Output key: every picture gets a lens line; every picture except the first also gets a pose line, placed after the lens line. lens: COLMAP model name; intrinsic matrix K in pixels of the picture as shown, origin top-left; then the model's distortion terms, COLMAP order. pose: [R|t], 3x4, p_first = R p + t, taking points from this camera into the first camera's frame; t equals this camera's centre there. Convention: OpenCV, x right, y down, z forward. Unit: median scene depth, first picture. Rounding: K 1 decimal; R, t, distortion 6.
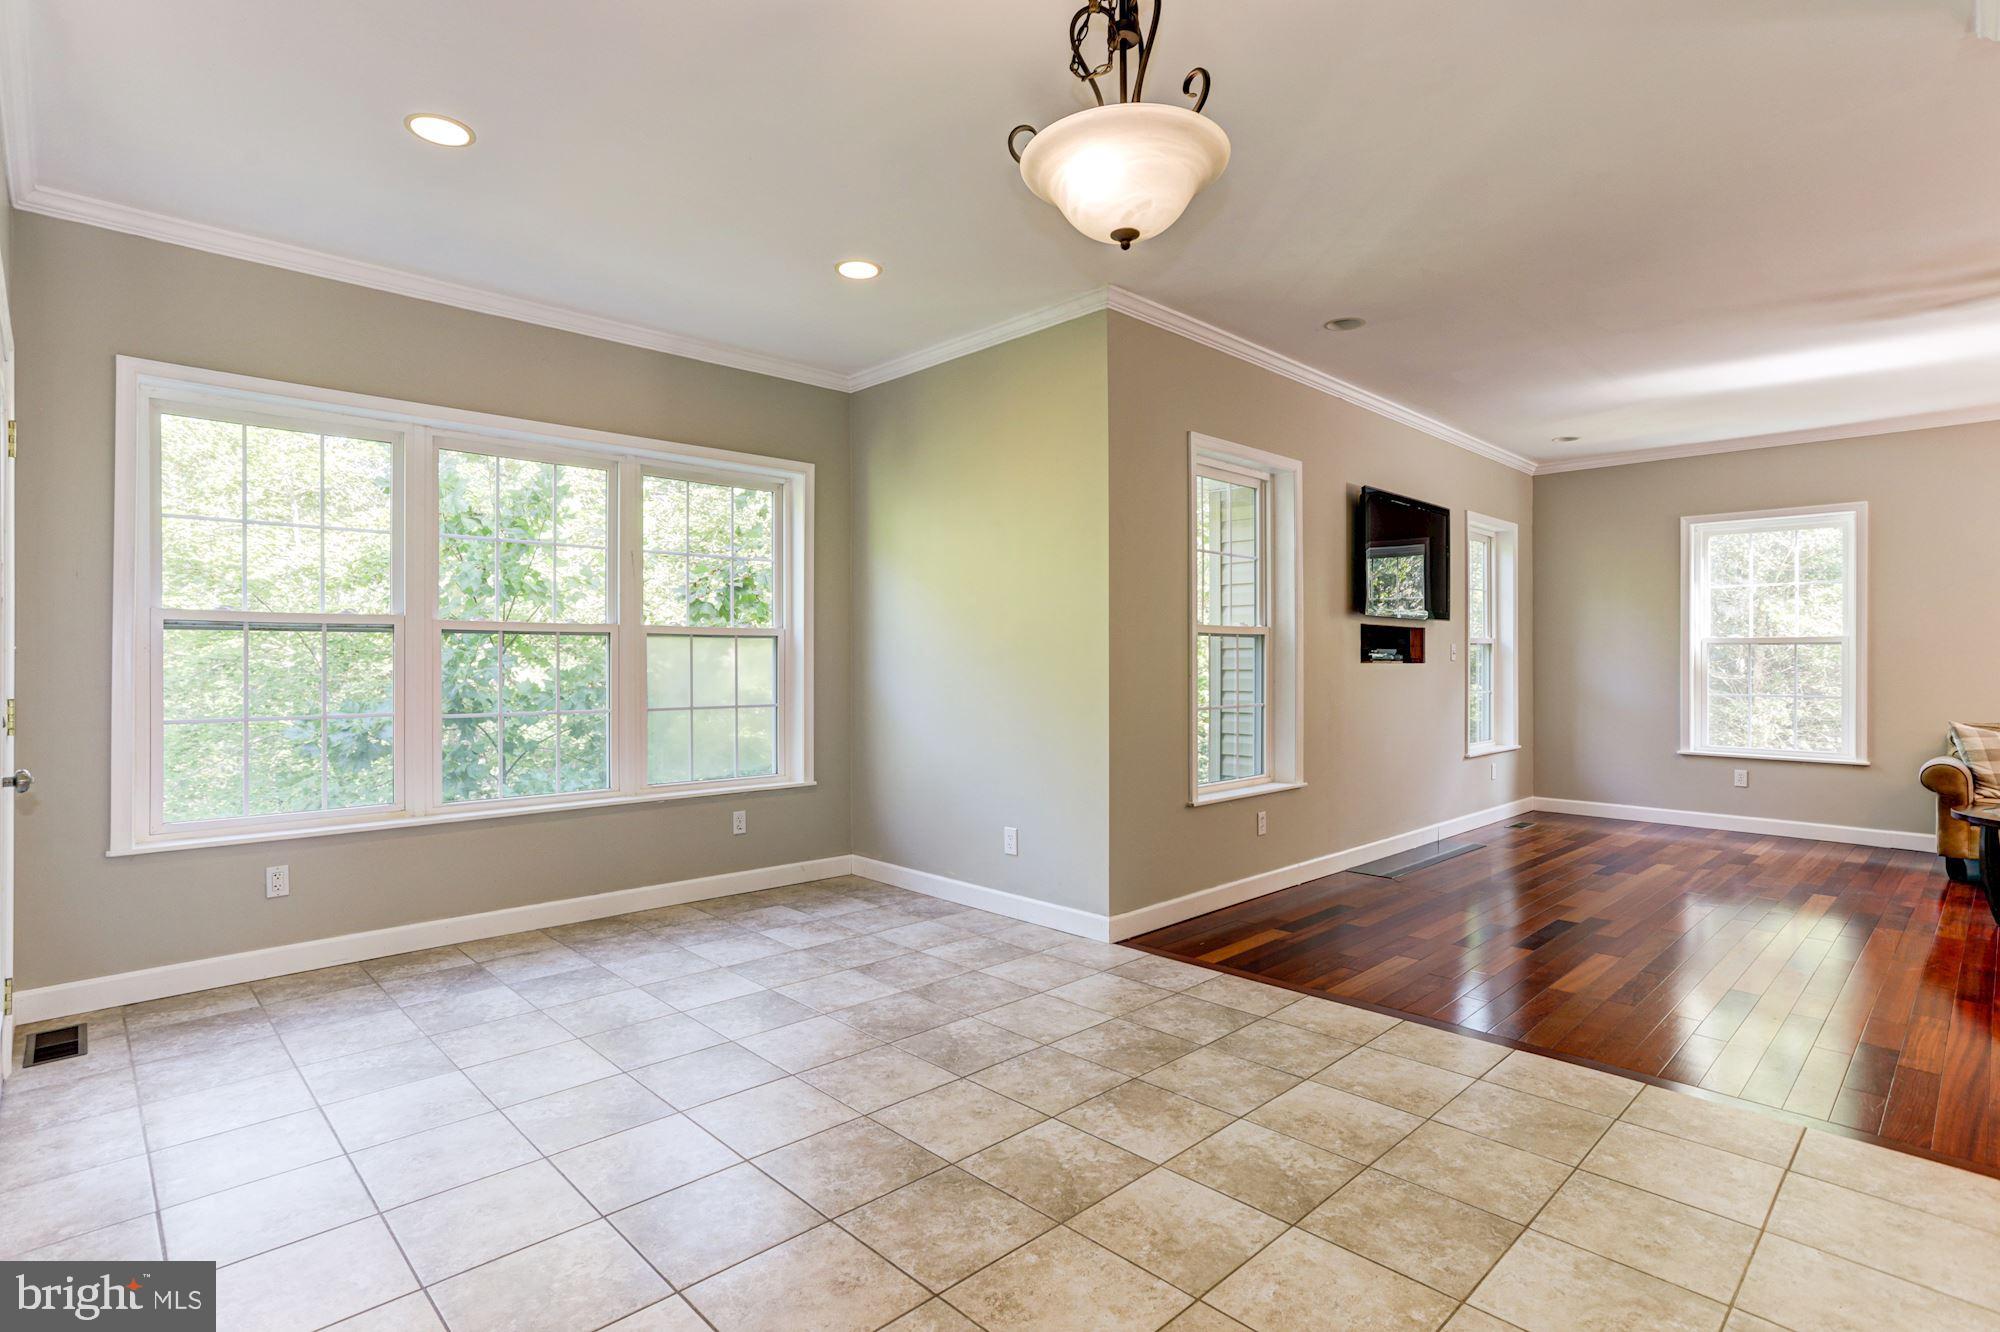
lens RADIAL K [[995.3, 0, 990.5], [0, 995.3, 659.5], [0, 0, 1]] dist [-0.016667, 0.003847]
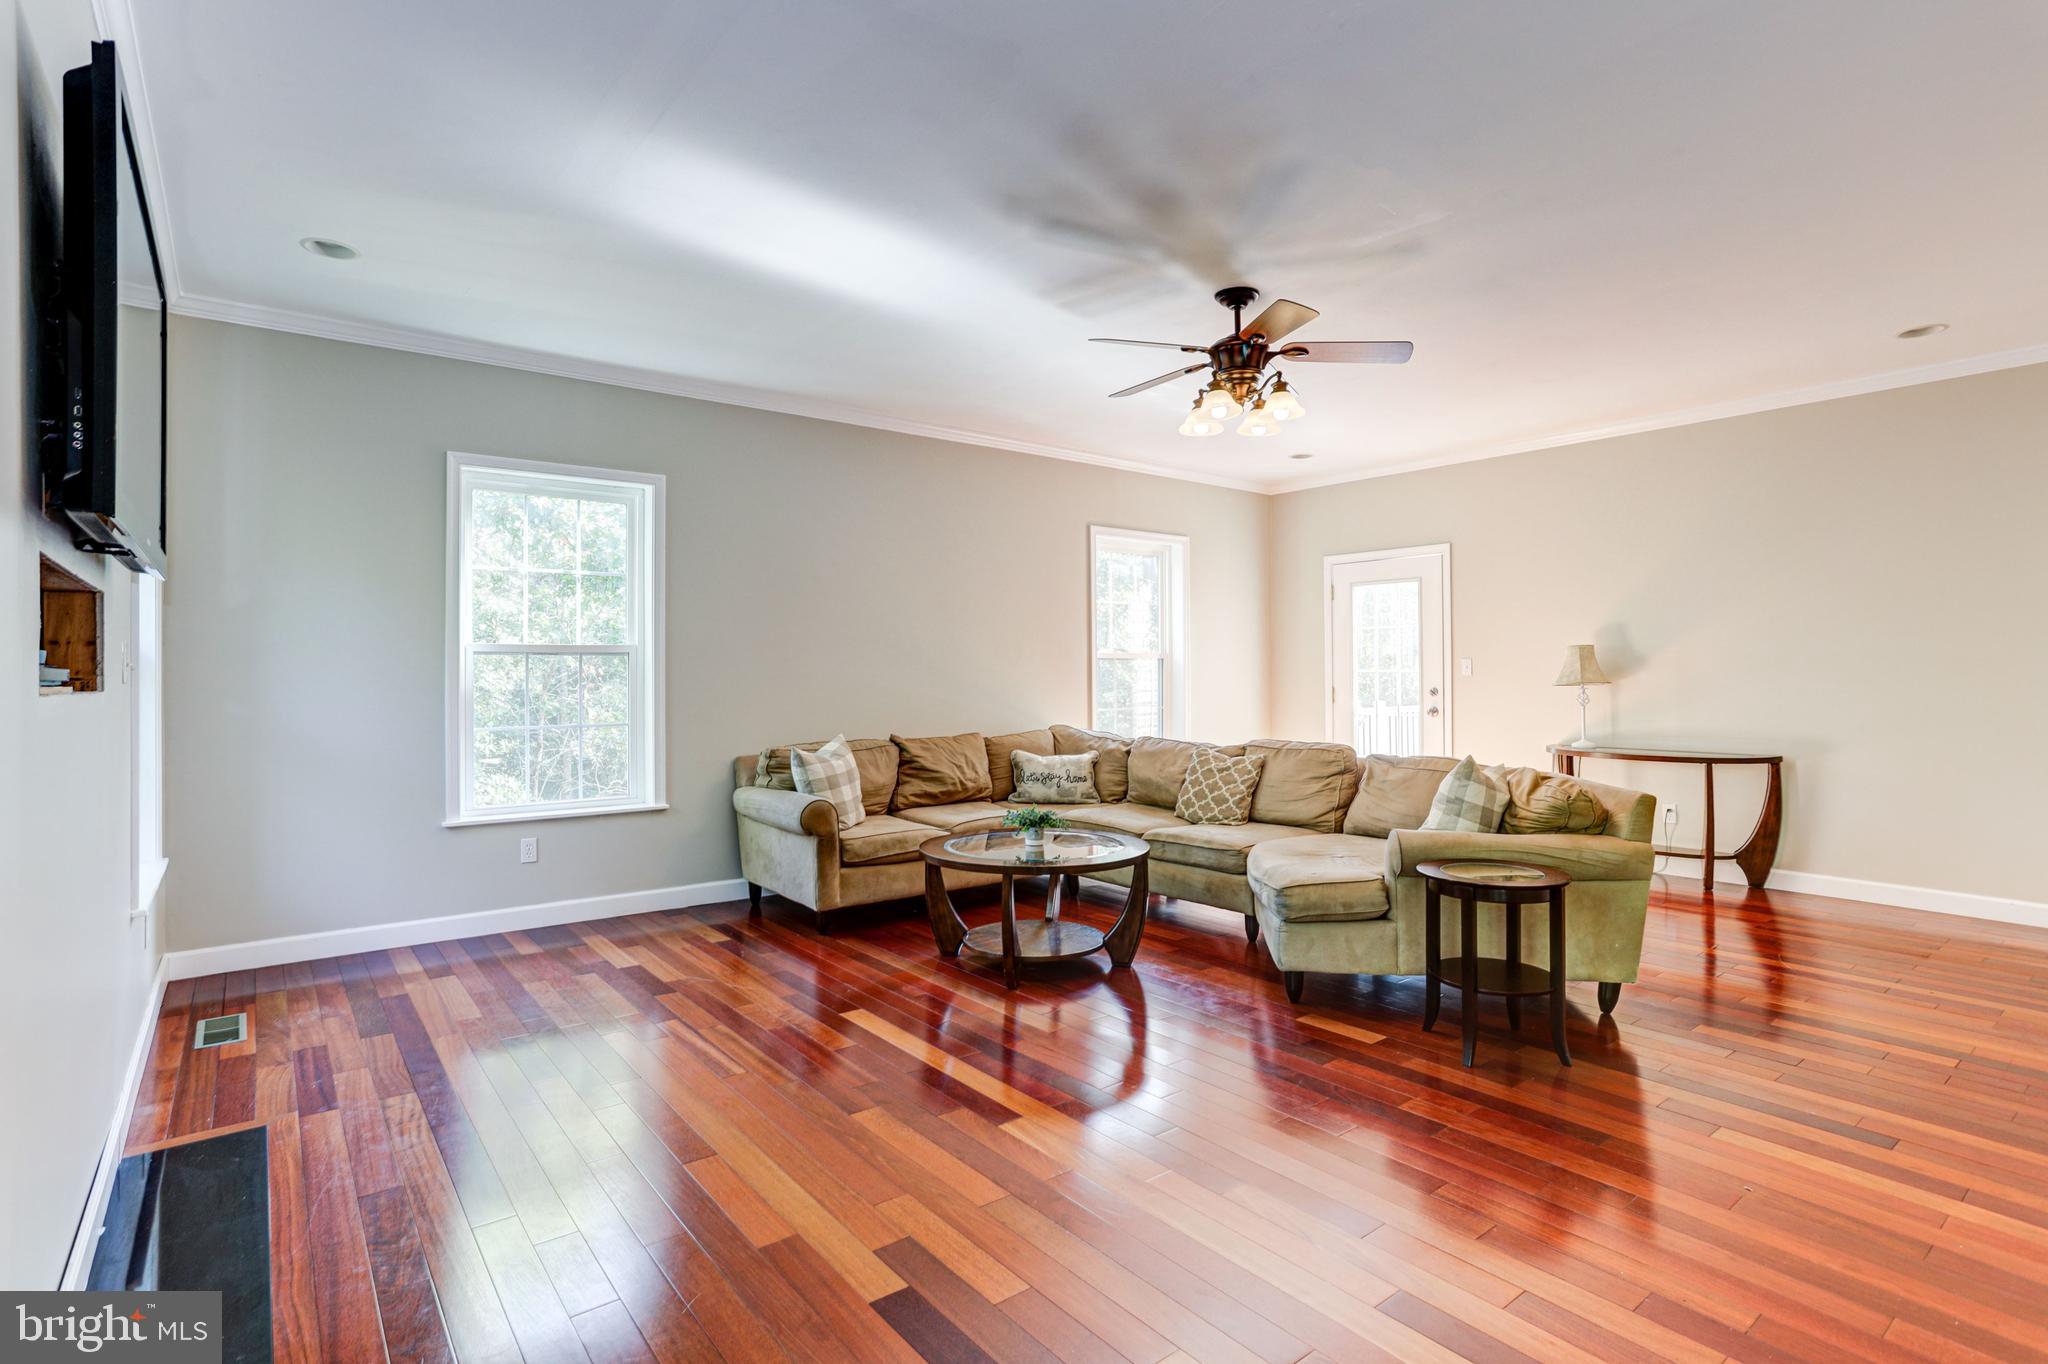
lens RADIAL K [[1031.8, 0, 1007.8], [0, 1031.8, 678.0], [0, 0, 1]] dist [-0.022699, 0.001264]
pose [[0.117439, -0.003489, 0.993074, 0.187013], [0.002476, 0.999992, 0.003220, 0.000036], [-0.993077, 0.002080, 0.117447, 1.134631]]
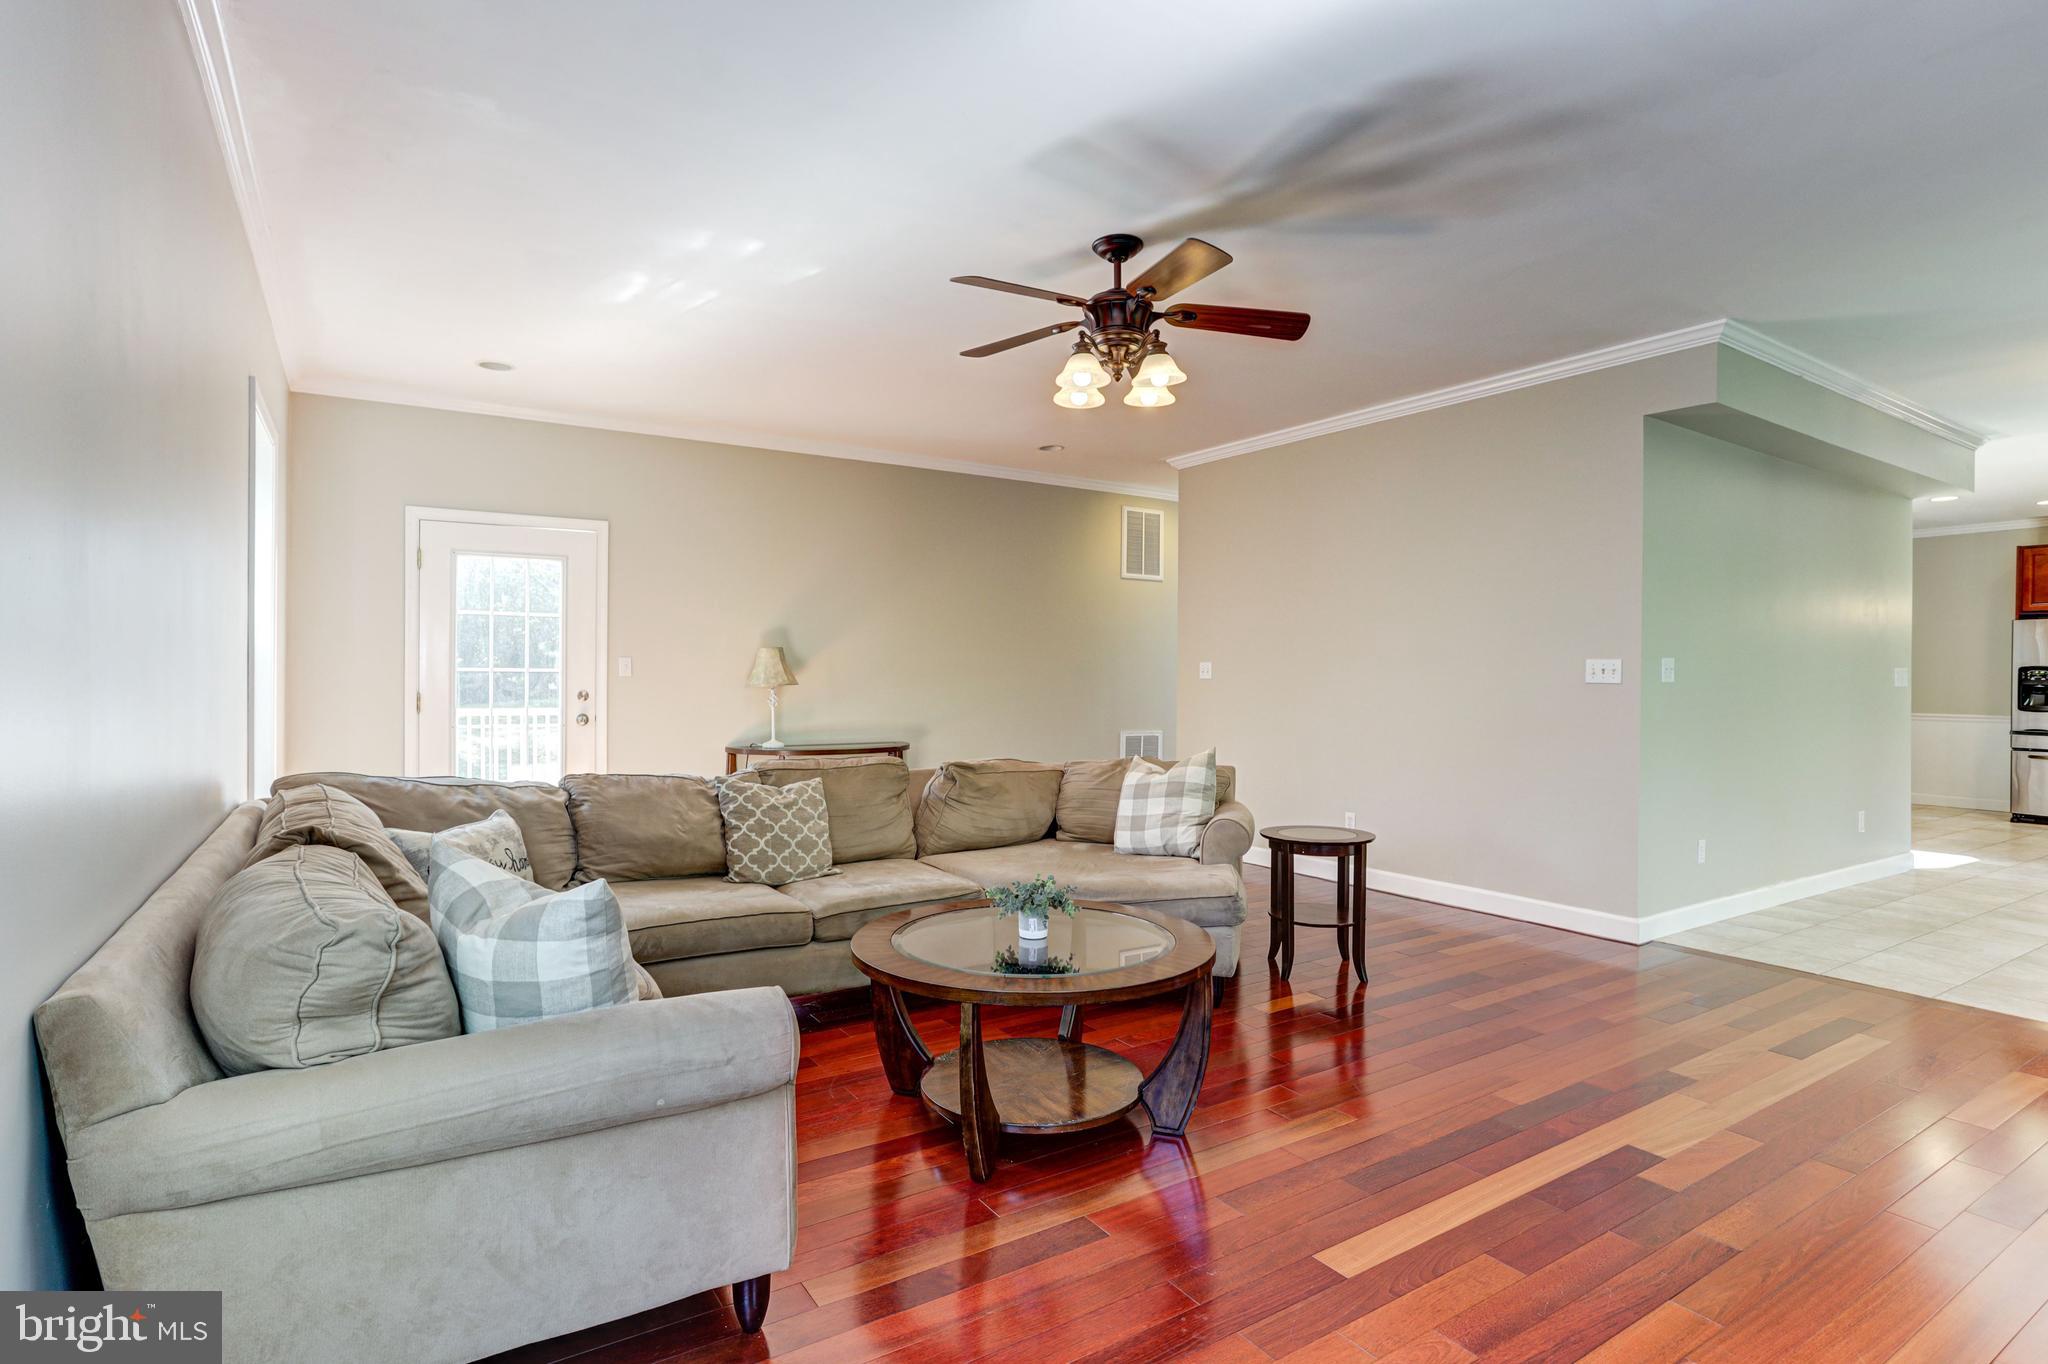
lens RADIAL K [[1019.2, 0, 1005.0], [0, 1019.2, 686.9], [0, 0, 1]] dist [-0.016667, 0.003847]
pose [[-0.980725, -0.007662, 0.195241, 1.290683], [-0.006025, 0.999942, 0.008975, 0.002145], [-0.195298, 0.007626, -0.980714, 2.037260]]
